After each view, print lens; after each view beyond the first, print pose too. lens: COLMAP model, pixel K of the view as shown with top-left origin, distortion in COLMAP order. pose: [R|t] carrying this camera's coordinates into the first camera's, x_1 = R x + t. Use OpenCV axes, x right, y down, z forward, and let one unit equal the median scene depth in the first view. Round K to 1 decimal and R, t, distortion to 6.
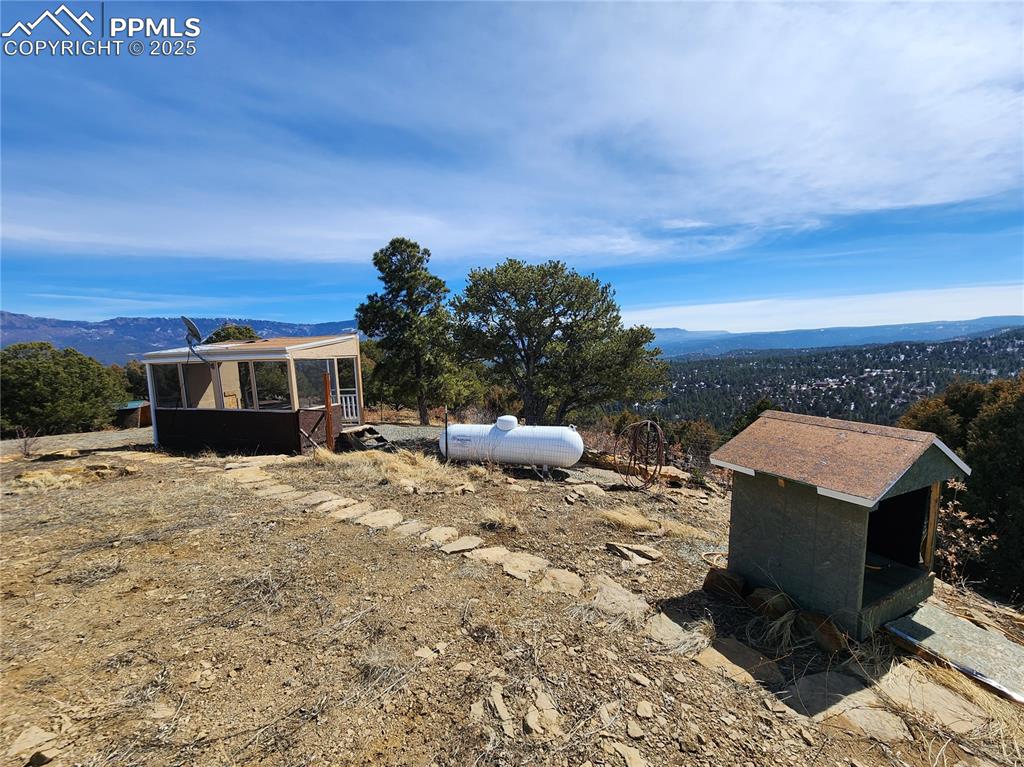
lens RADIAL K [[404.0, 0, 480.6], [0, 404.0, 390.6], [0, 0, 1]] dist [0.000729, 0.000042]
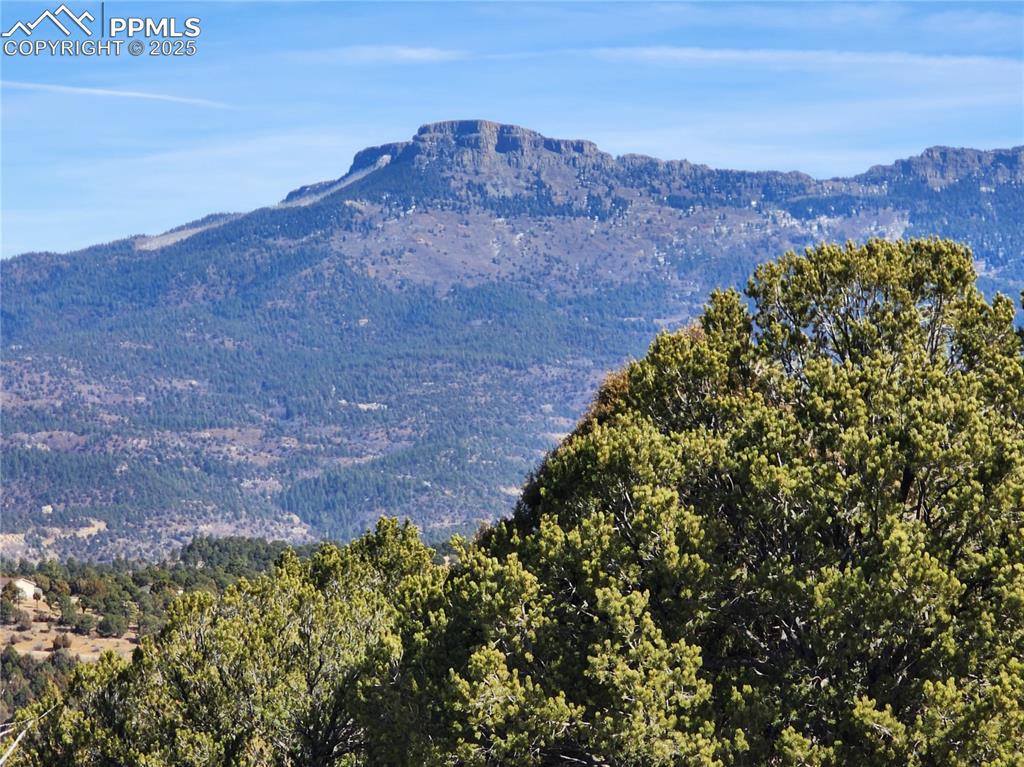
lens RADIAL K [[2097.0, 0, 511.9], [0, 2097.0, 382.9], [0, 0, 1]] dist [0.454165, 0.000000]
pose [[0.721764, 0.040963, -0.690926, -0.417954], [-0.107489, 0.992770, -0.053429, -0.009026], [0.683742, 0.112830, 0.720949, 0.226881]]
